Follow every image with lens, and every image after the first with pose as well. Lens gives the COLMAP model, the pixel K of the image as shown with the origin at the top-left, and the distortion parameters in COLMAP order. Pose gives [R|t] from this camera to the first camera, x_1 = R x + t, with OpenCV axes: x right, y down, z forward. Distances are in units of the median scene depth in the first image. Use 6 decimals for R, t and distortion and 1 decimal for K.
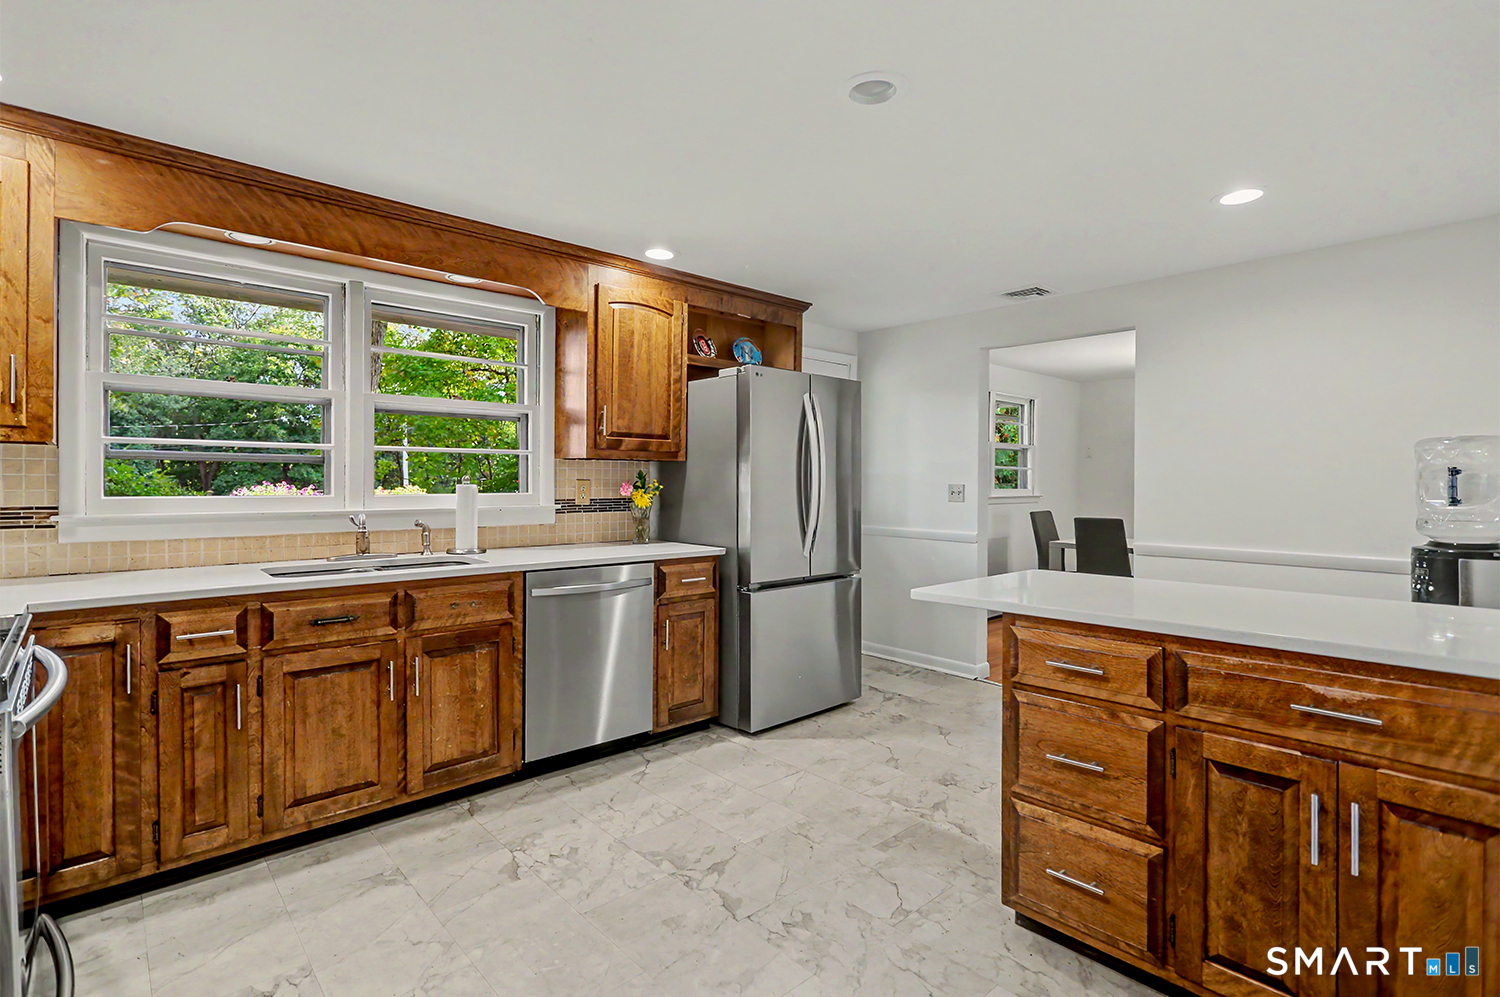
lens RADIAL K [[729.2, 0, 757.9], [0, 729.2, 487.7], [0, 0, 1]] dist [-0.012211, 0.004880]
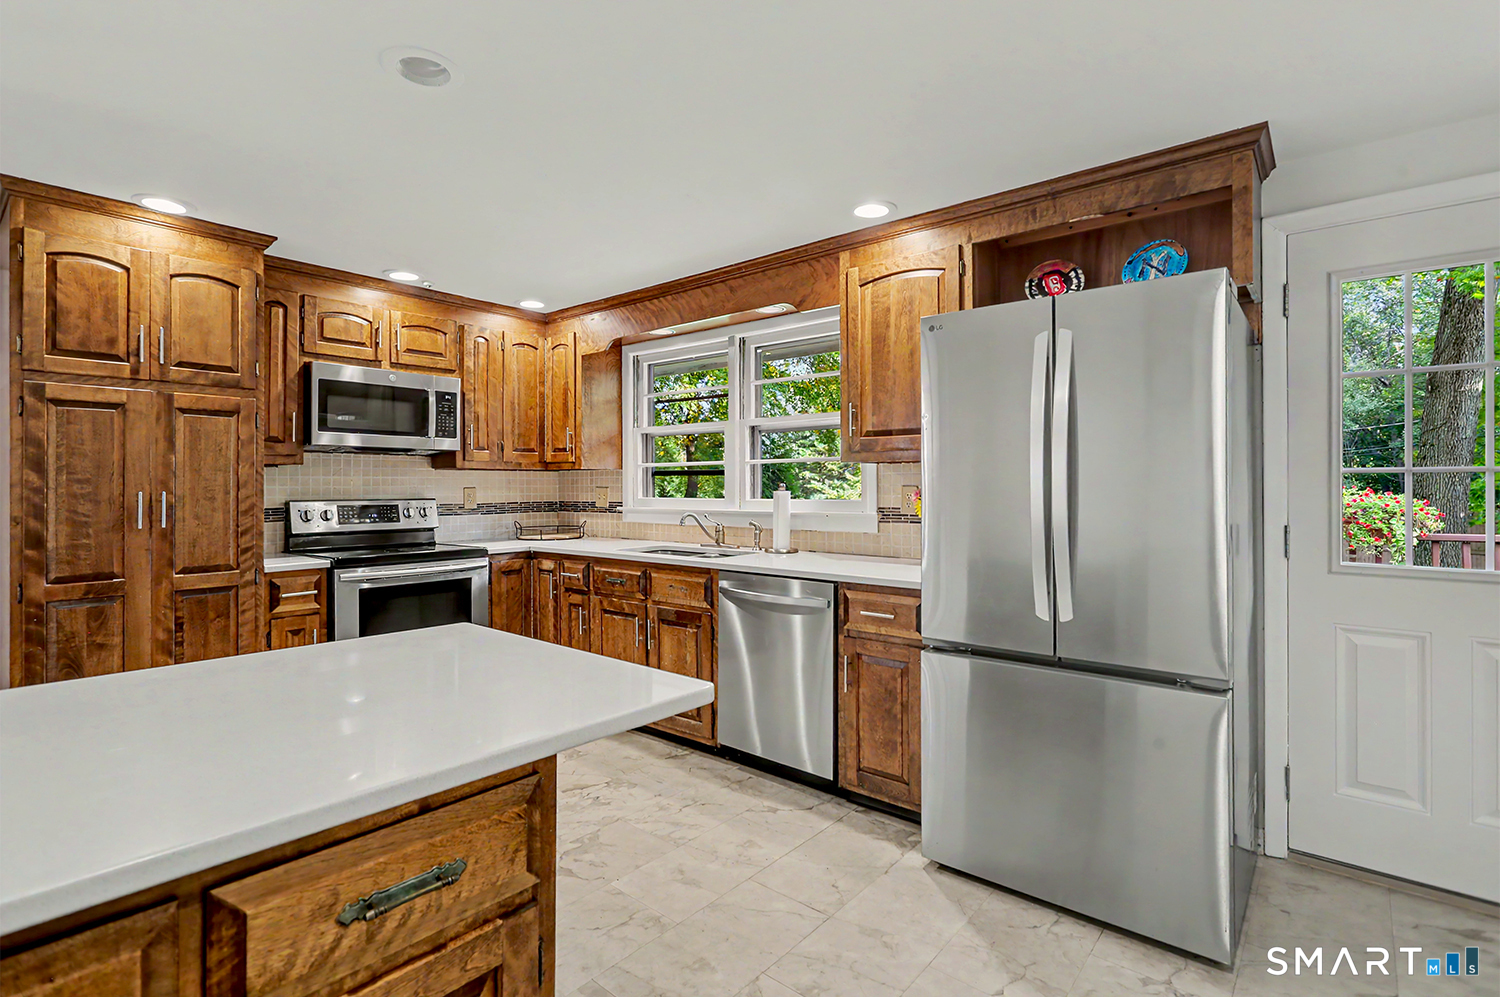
lens RADIAL K [[729.2, 0, 743.9], [0, 729.2, 485.0], [0, 0, 1]] dist [-0.012211, 0.004880]
pose [[0.104433, -0.005146, -0.994519, 0.805345], [-0.005642, 0.999967, -0.005767, -0.007626], [0.994516, 0.006214, 0.104400, 0.940770]]
